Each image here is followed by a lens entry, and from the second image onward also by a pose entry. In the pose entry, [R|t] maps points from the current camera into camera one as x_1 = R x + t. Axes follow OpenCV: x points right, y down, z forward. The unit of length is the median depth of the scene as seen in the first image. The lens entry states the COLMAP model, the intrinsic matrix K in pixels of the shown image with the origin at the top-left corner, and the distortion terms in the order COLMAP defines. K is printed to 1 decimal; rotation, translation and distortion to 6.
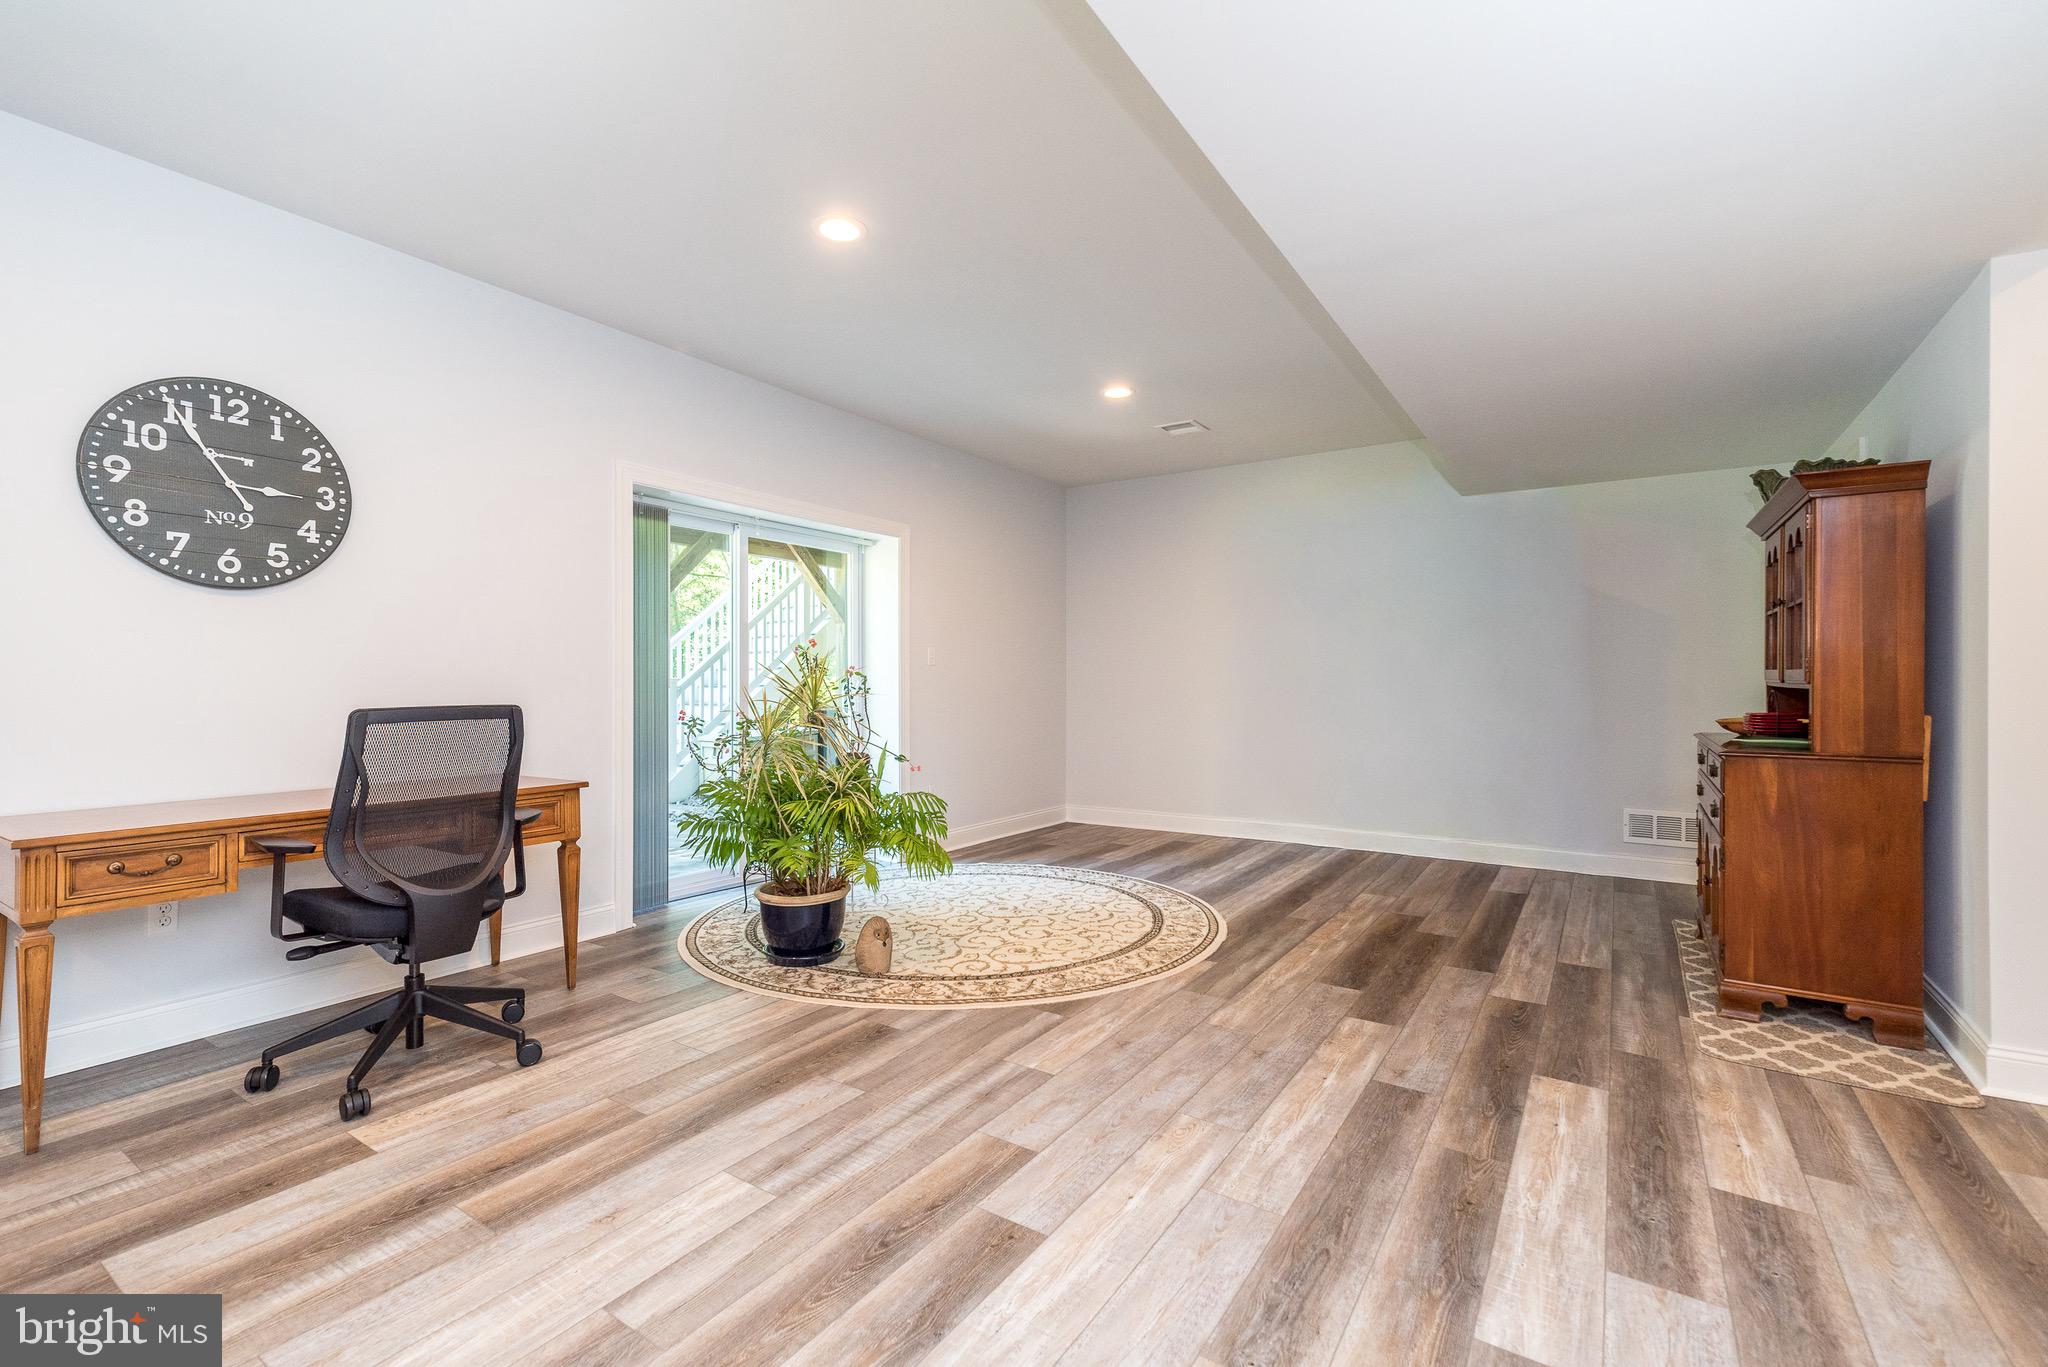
lens RADIAL K [[894.6, 0, 1012.7], [0, 894.6, 687.1], [0, 0, 1]] dist [0.008823, -0.000470]
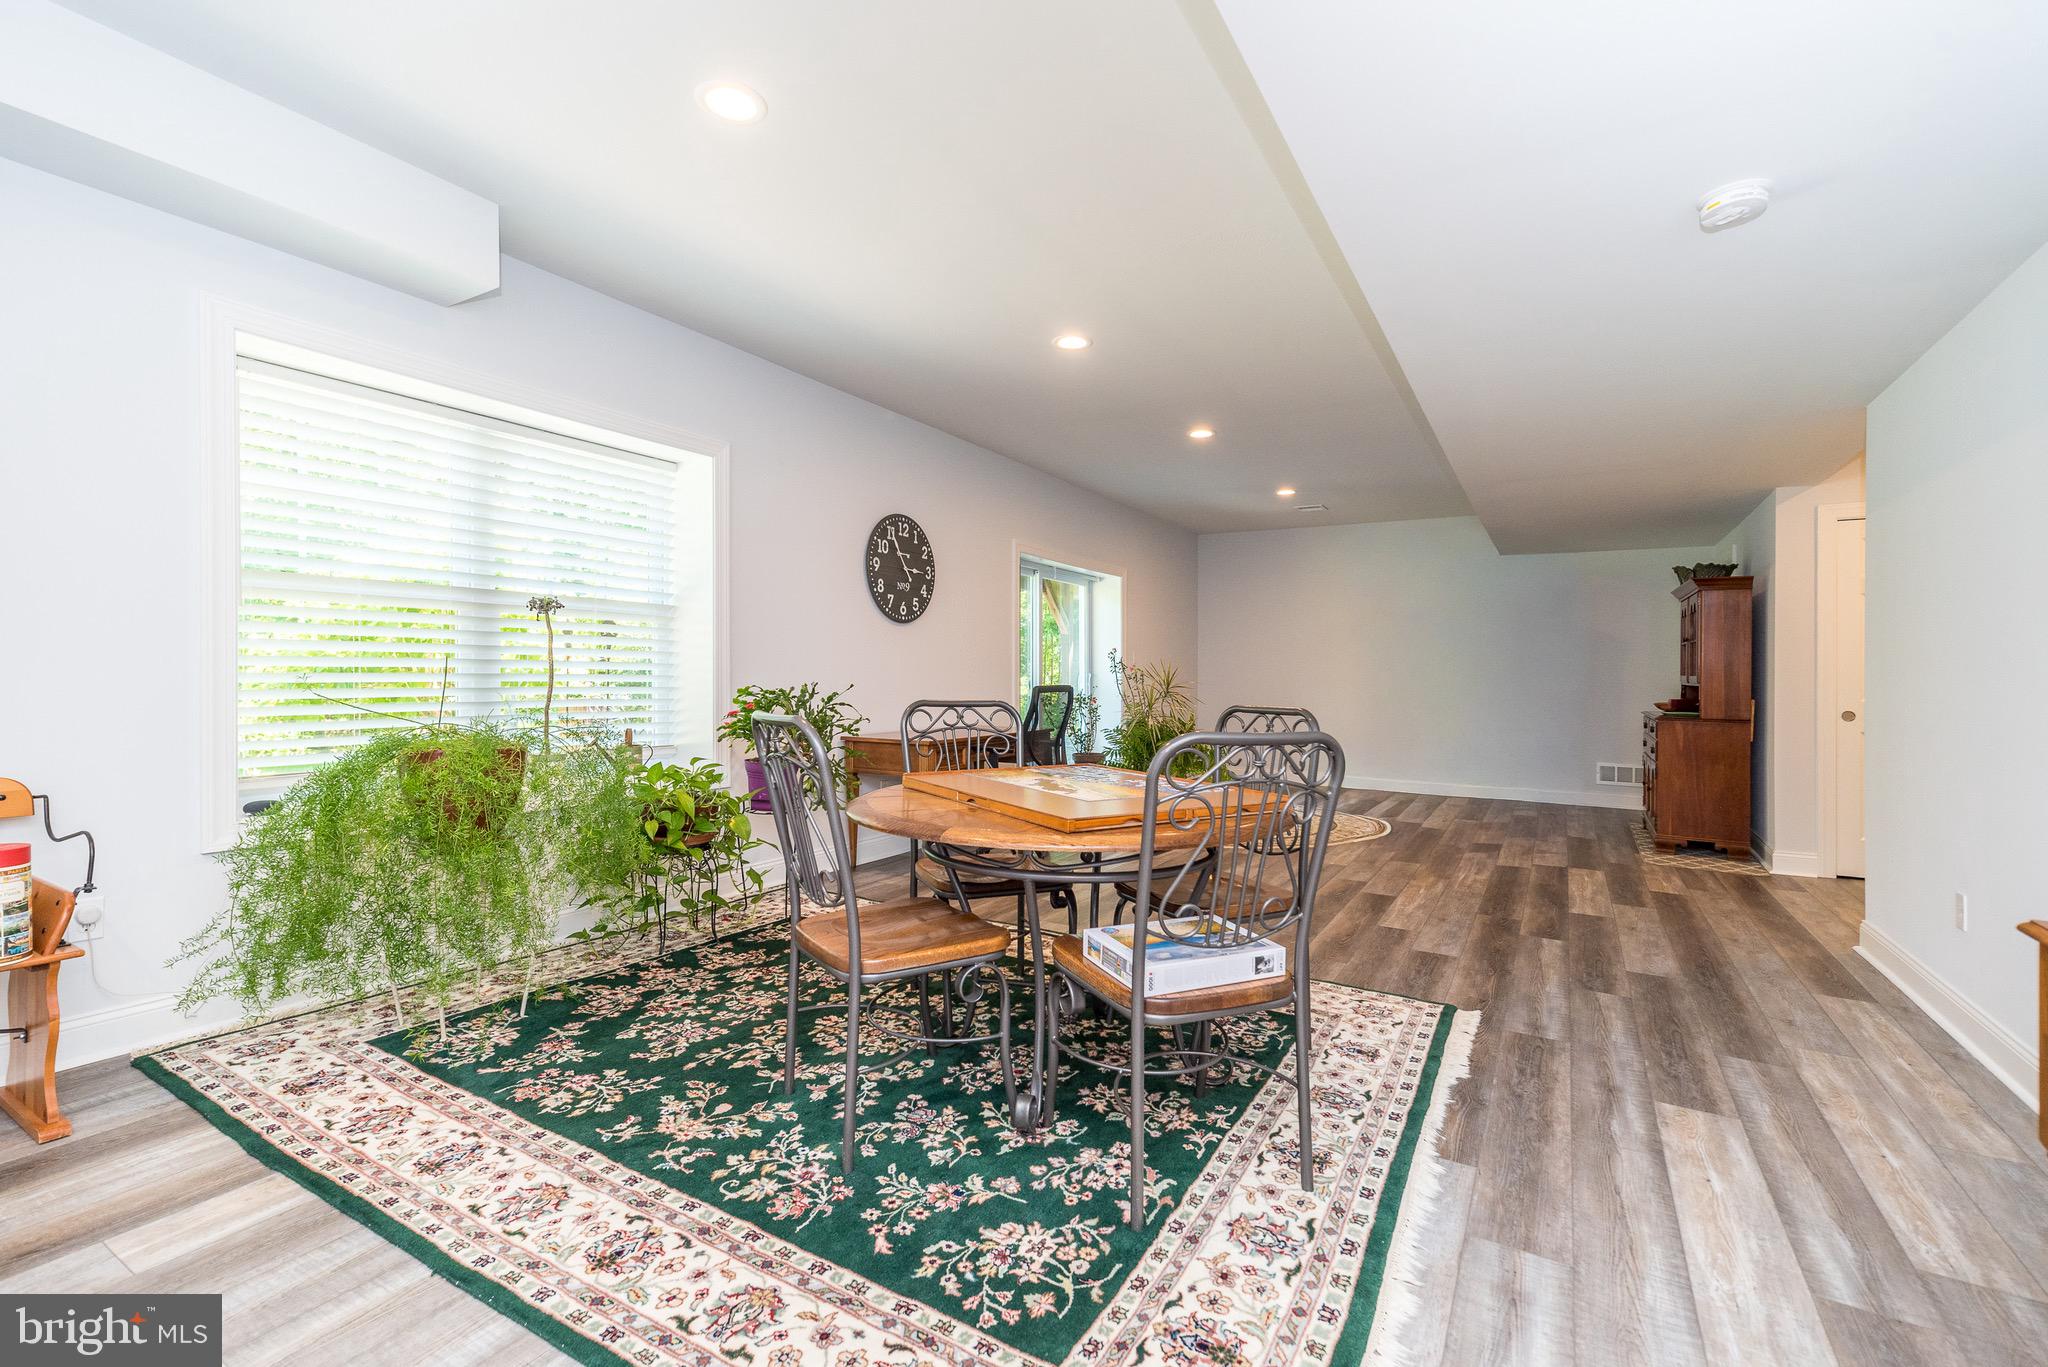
lens RADIAL K [[894.6, 0, 1022.1], [0, 894.6, 665.5], [0, 0, 1]] dist [0.008823, -0.000470]
pose [[0.998620, 0.014463, 0.050487, -0.689159], [-0.013728, 0.999795, -0.014889, 0.006175], [-0.050692, 0.014176, 0.998614, -0.882541]]
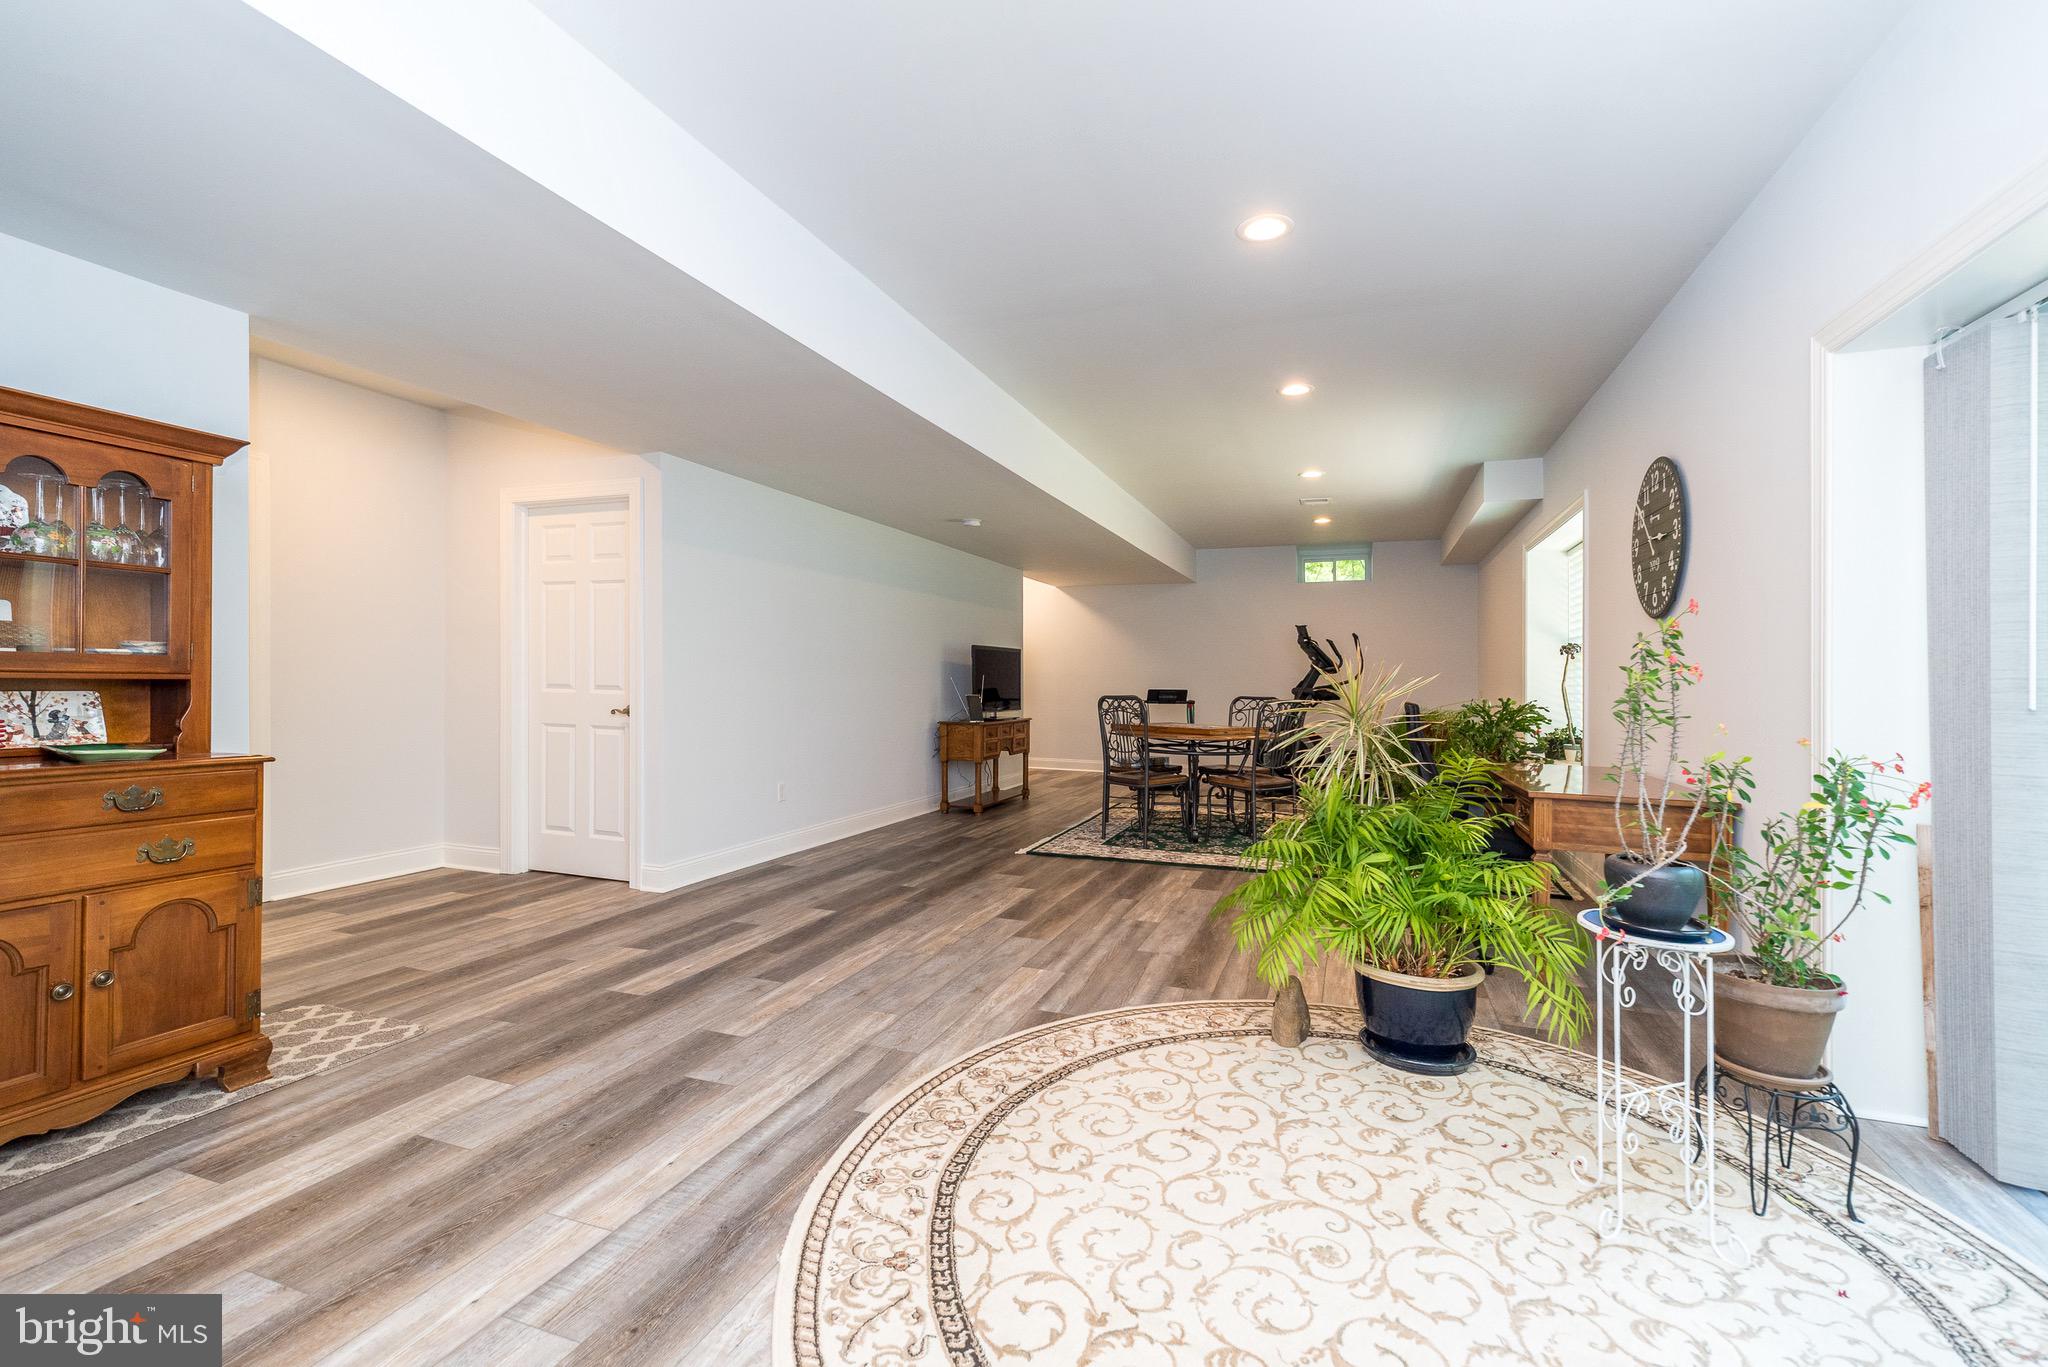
lens RADIAL K [[894.6, 0, 1014.7], [0, 894.6, 664.5], [0, 0, 1]] dist [0.008823, -0.000470]
pose [[-0.973447, -0.016471, -0.228317, 0.322955], [-0.014462, 0.999841, -0.010473, -0.013816], [0.228454, -0.006893, -0.973530, 1.995224]]
